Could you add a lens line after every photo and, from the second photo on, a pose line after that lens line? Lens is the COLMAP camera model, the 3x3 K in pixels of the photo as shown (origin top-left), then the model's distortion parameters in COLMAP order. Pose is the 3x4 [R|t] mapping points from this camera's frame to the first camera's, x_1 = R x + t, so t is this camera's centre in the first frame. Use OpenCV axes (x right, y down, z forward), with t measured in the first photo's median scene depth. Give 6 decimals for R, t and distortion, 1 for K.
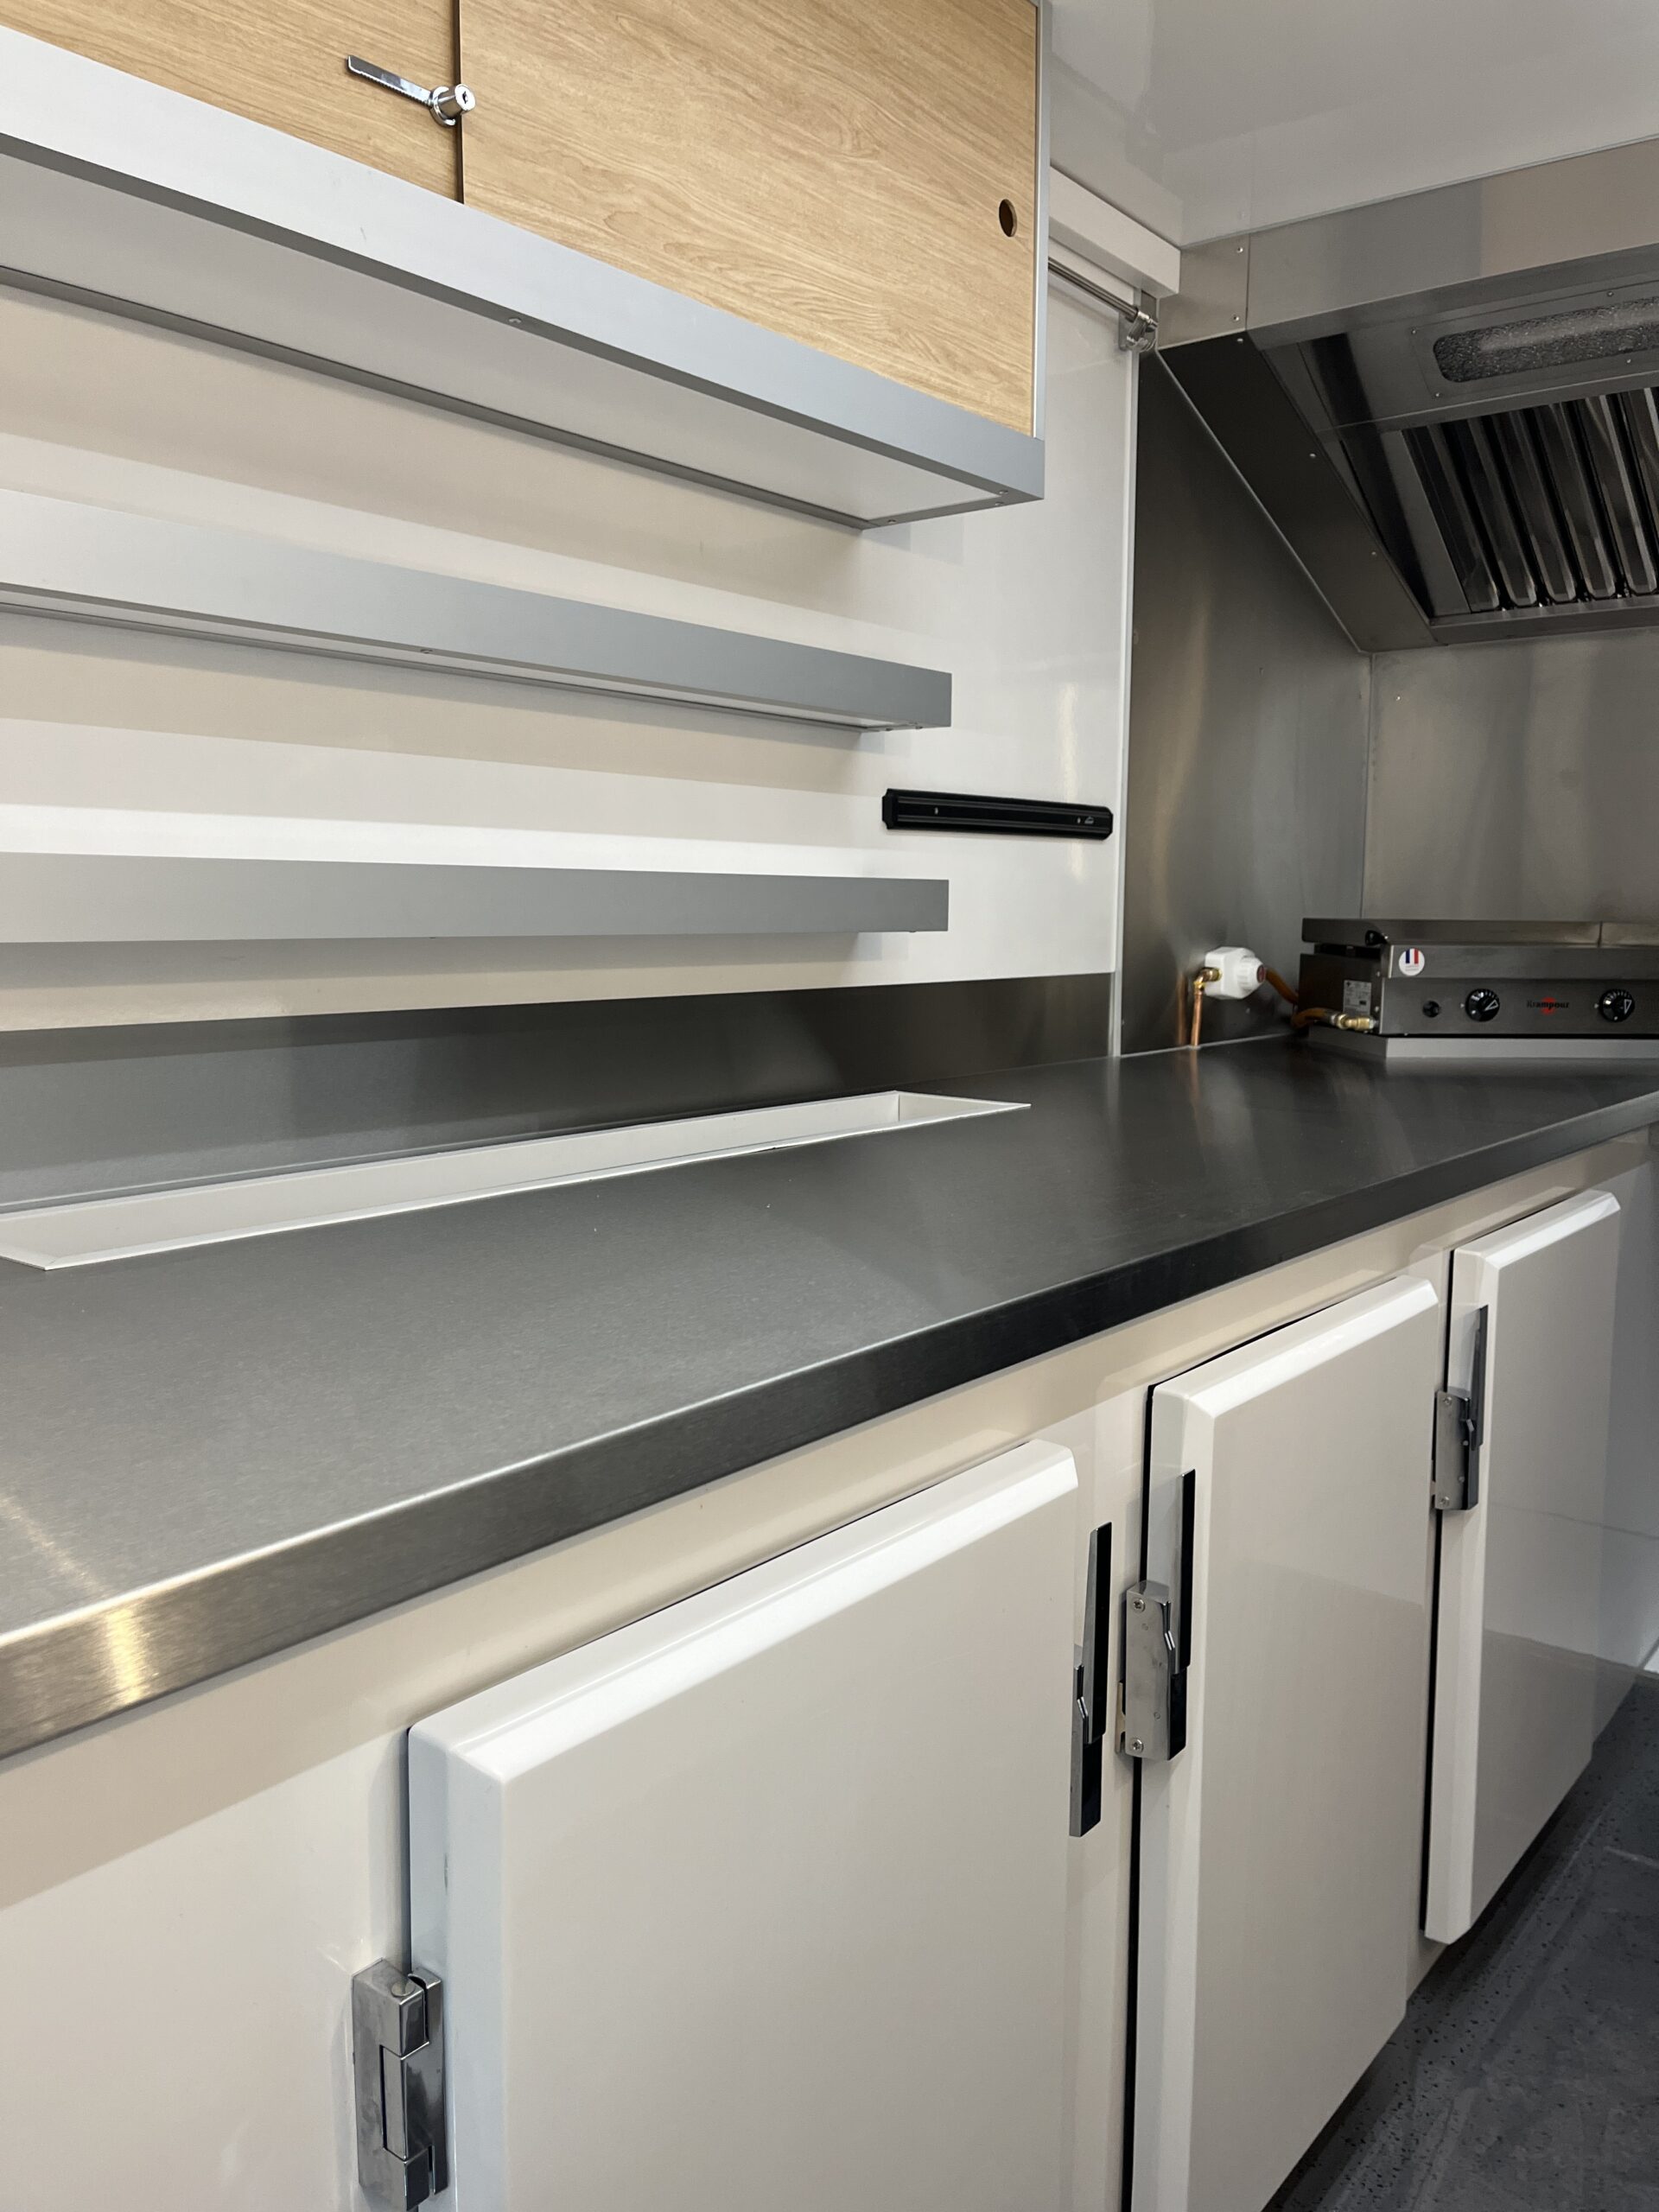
lens RADIAL K [[1695.5, 0, 829.5], [0, 1695.5, 1106.0], [0, 0, 1]] dist [0.039839, -0.000585]
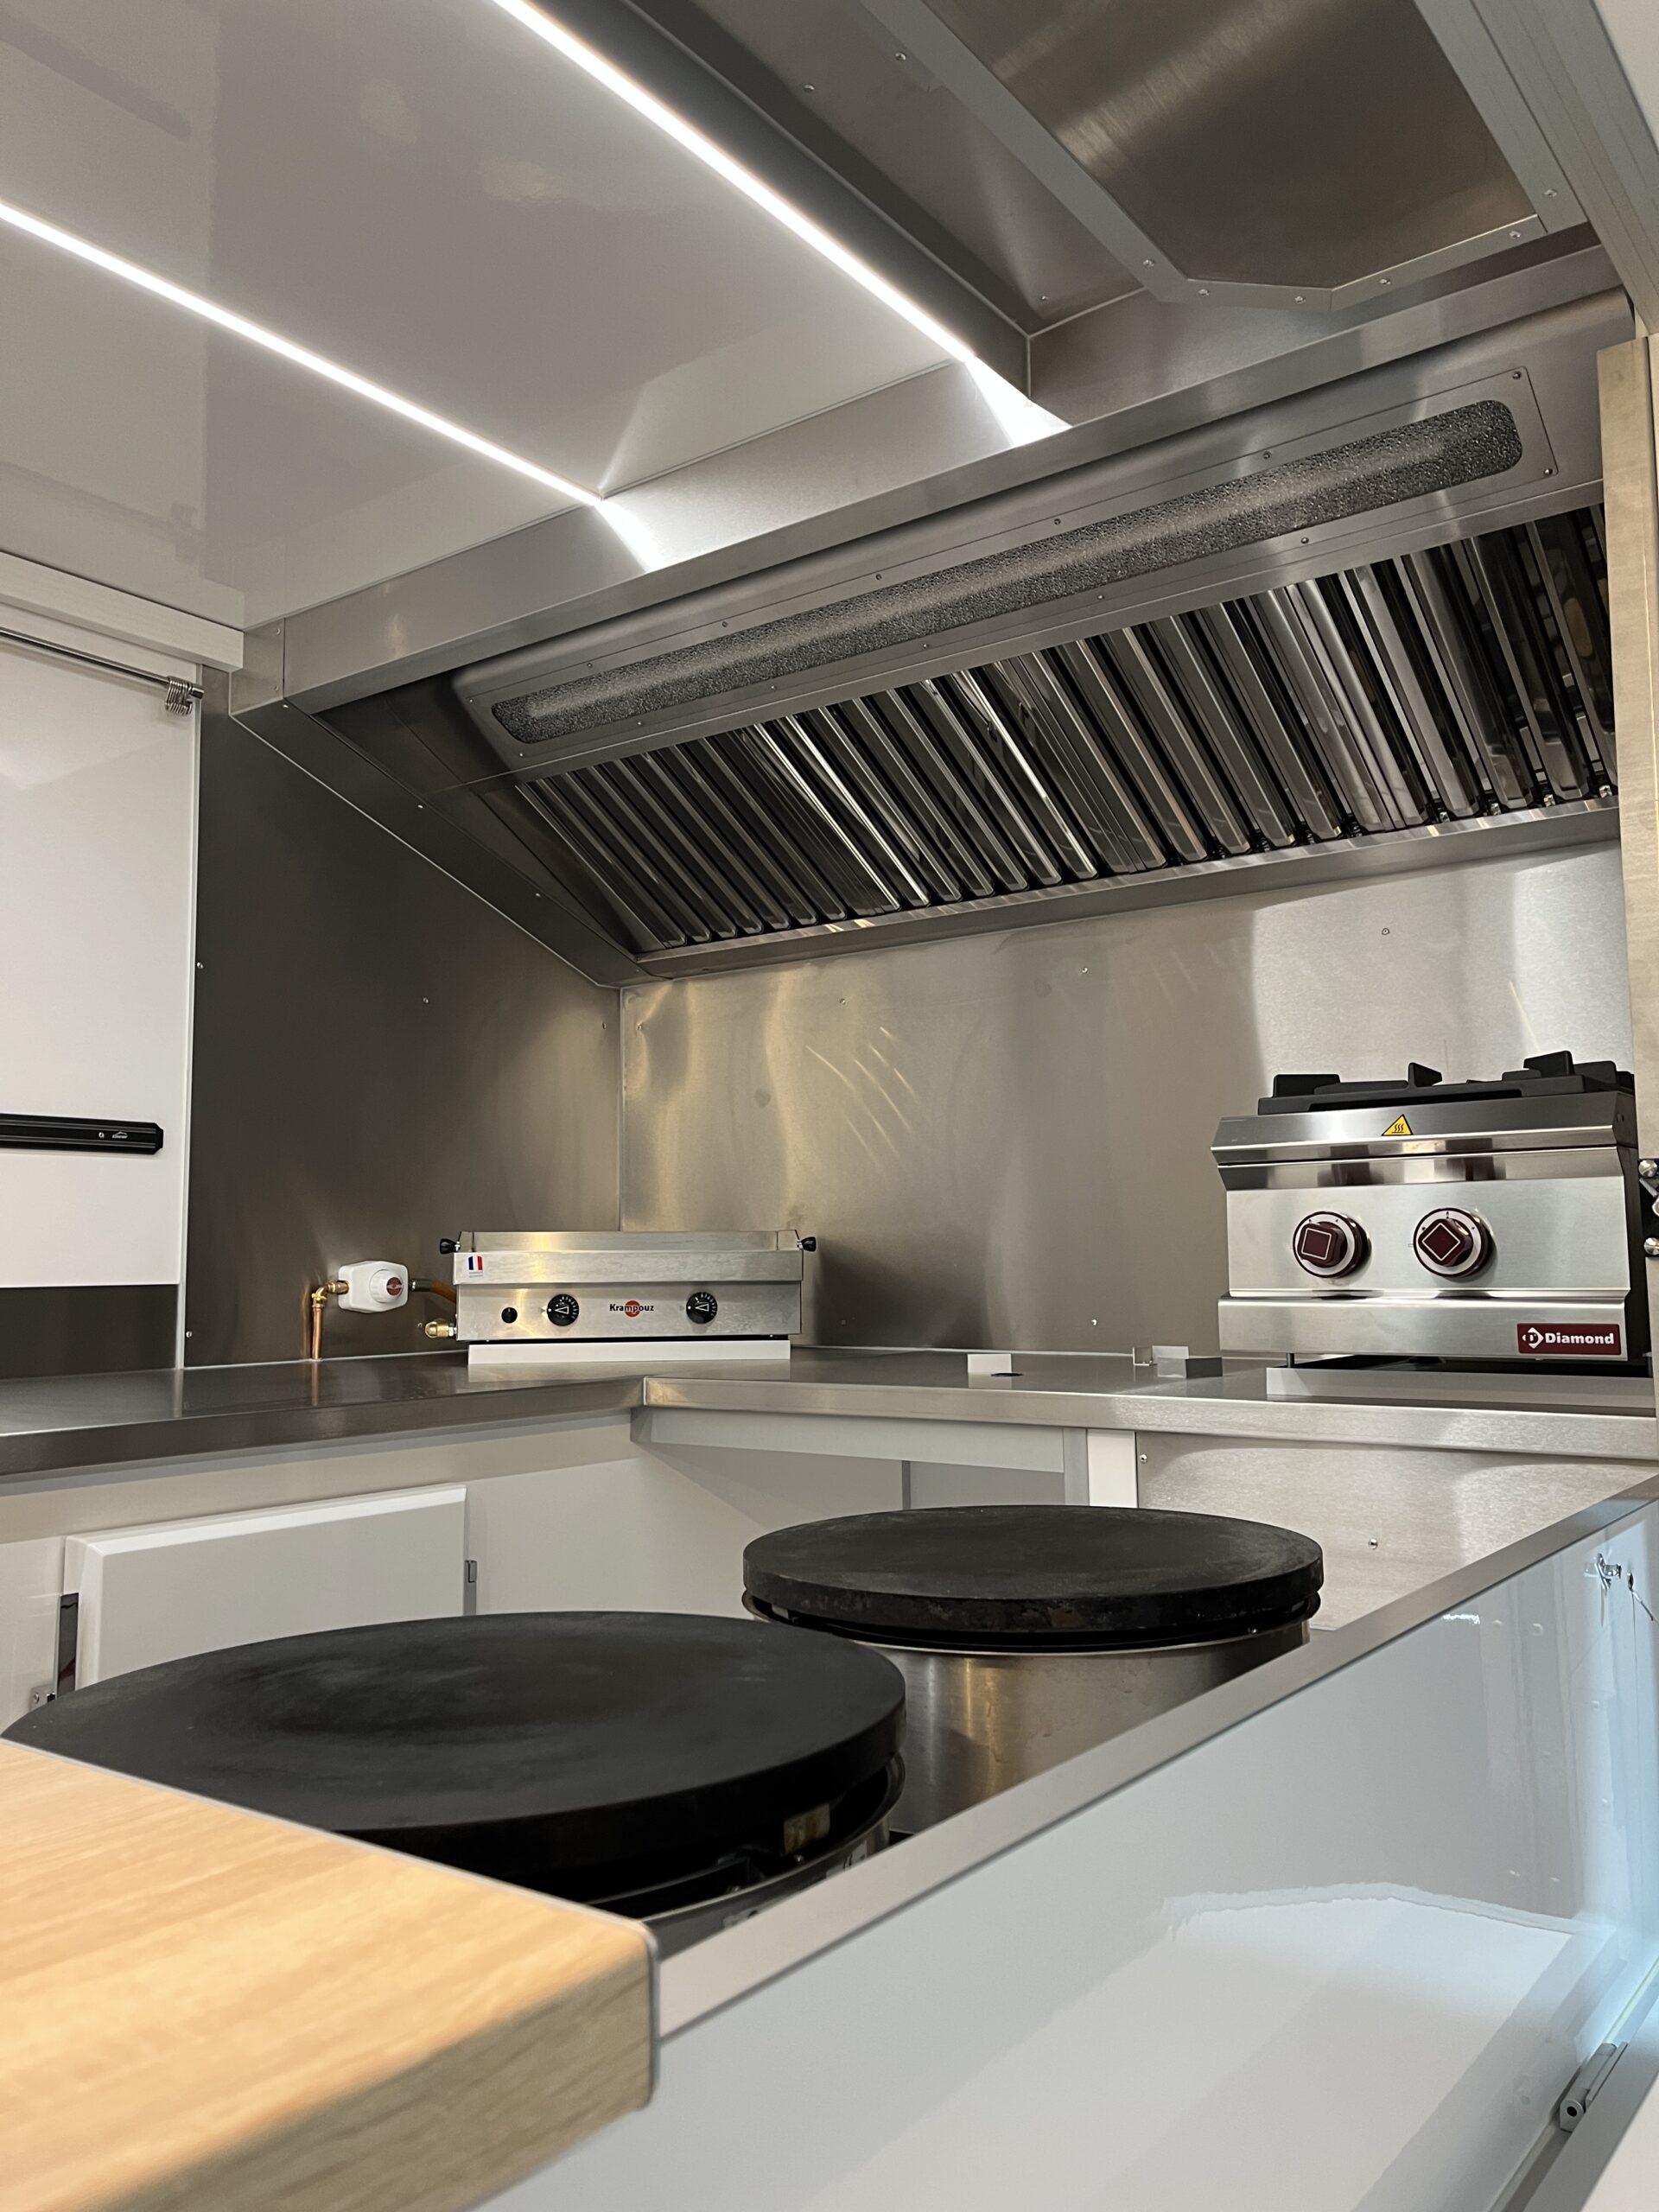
lens RADIAL K [[1695.5, 0, 829.5], [0, 1695.5, 1106.0], [0, 0, 1]] dist [0.039839, -0.000585]
pose [[0.999621, -0.017228, 0.021454, 0.533204], [0.021390, 0.977013, -0.212106, 0.040920], [-0.017307, 0.212484, 0.977011, -0.020021]]
